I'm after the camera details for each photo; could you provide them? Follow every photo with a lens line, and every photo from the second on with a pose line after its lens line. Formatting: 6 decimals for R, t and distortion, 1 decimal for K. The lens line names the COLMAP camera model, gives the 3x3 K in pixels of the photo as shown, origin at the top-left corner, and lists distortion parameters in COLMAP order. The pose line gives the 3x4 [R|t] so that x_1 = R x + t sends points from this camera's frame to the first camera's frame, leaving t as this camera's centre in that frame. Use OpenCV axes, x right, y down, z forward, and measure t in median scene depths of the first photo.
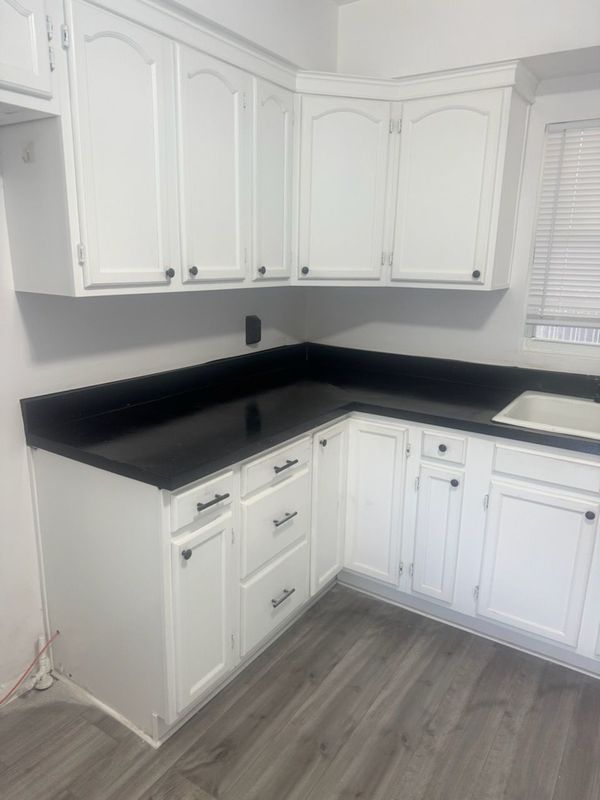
lens RADIAL K [[570.0, 0, 296.3], [0, 570.0, 406.7], [0, 0, 1]] dist [0.062079, -0.084228]
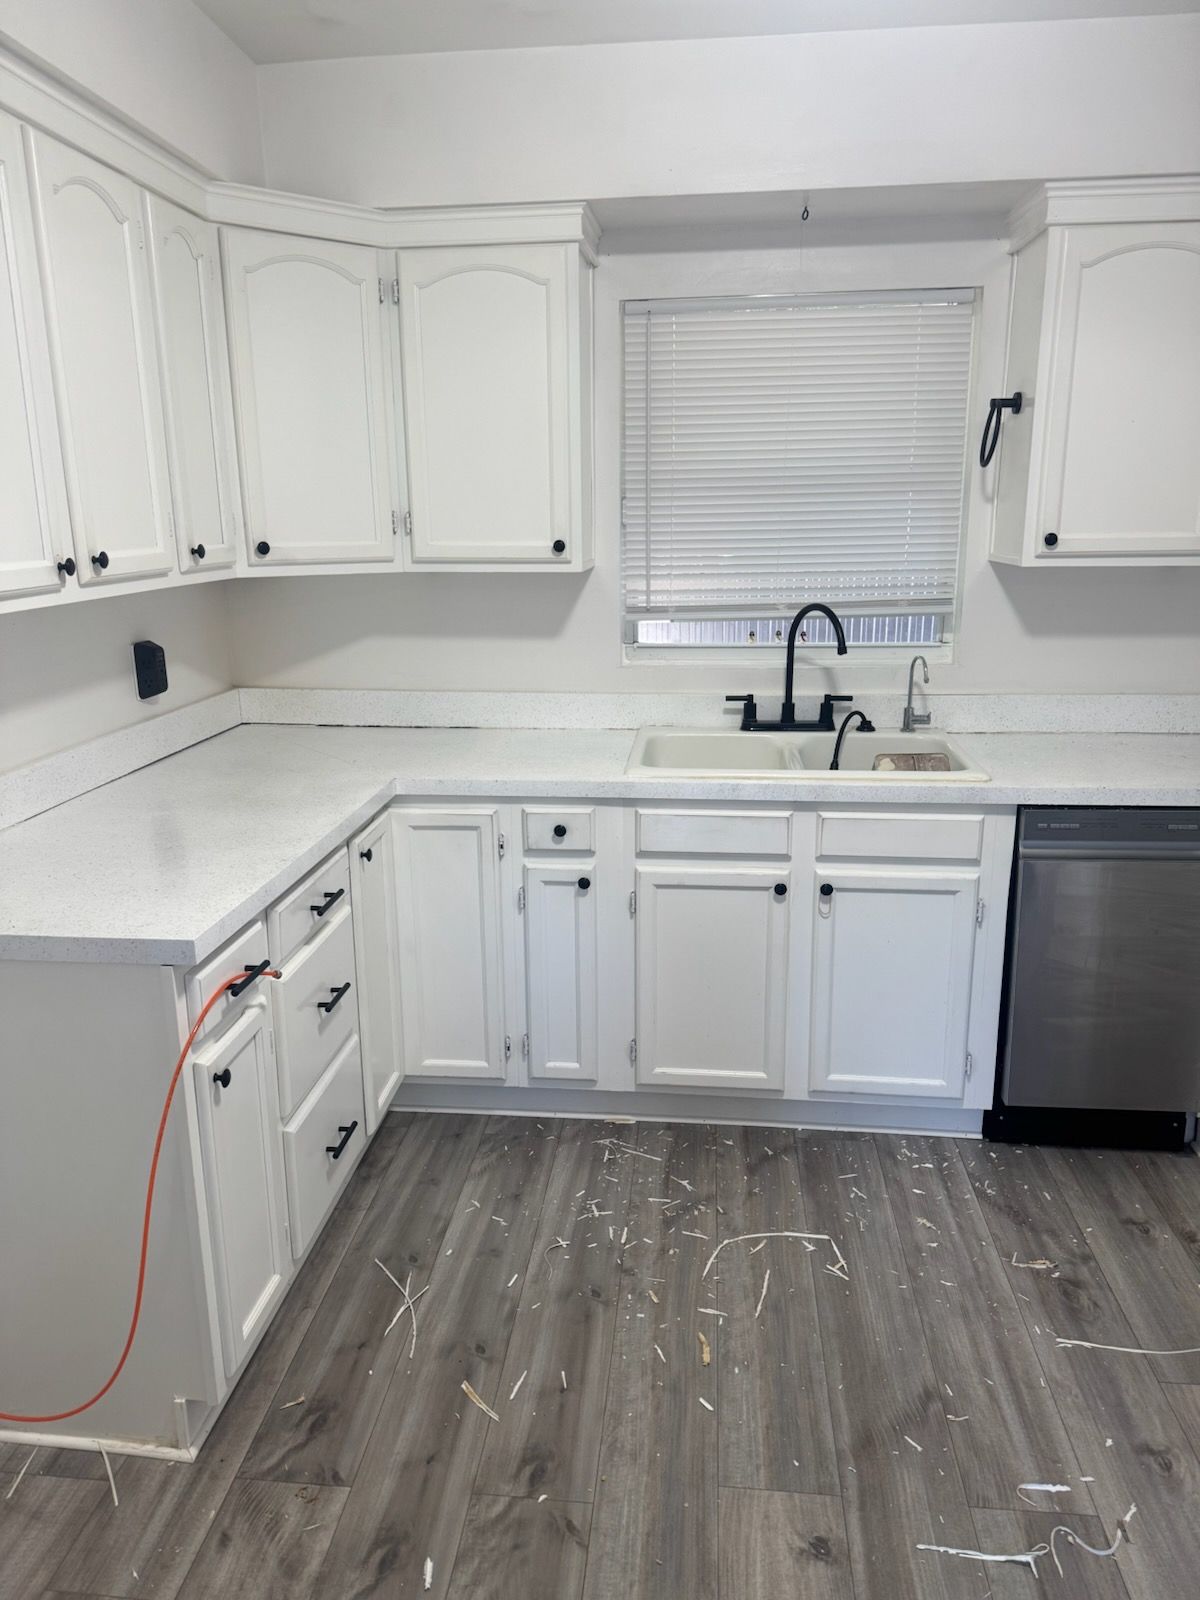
lens RADIAL K [[1144.9, 0, 598.0], [0, 1144.9, 813.8], [0, 0, 1]] dist [0.097986, -0.122950]
pose [[0.885123, -0.145251, 0.442108, -0.251372], [0.142738, 0.988986, 0.039153, 0.011764], [-0.442925, 0.028450, 0.896107, -0.123047]]
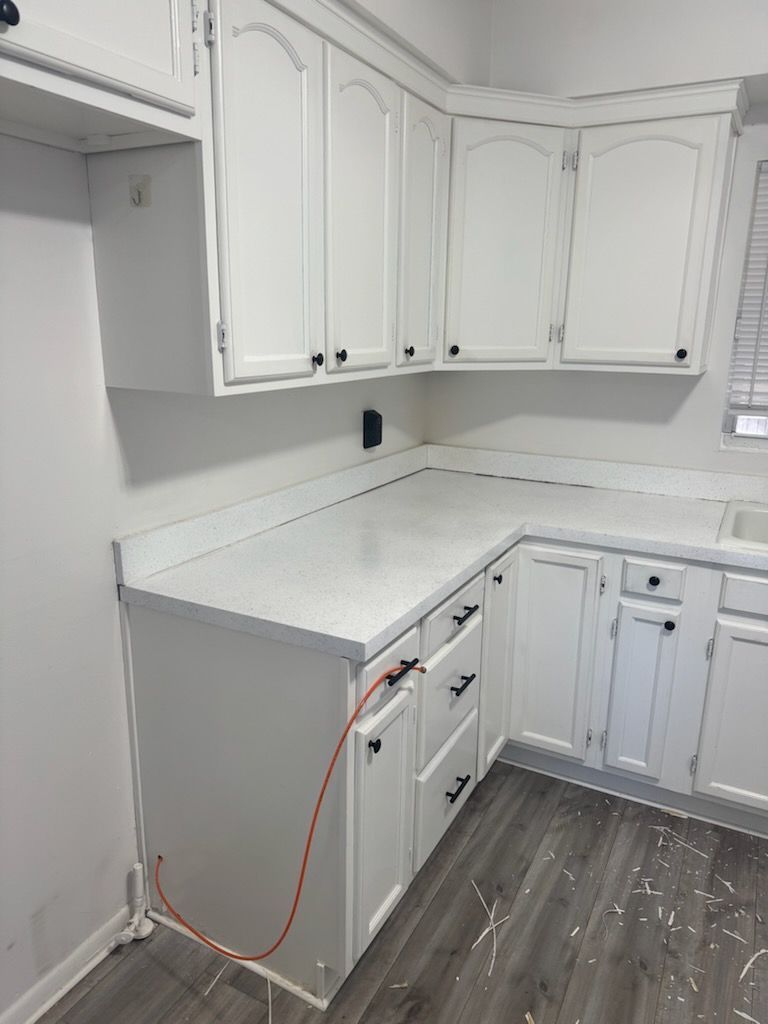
lens RADIAL K [[729.5, 0, 379.2], [0, 729.5, 520.6], [0, 0, 1]] dist [0.062079, -0.084228]
pose [[0.994978, -0.030638, 0.095293, -0.204436], [0.029961, 0.999515, 0.008527, -0.028688], [-0.095508, -0.005630, 0.995413, 0.053879]]
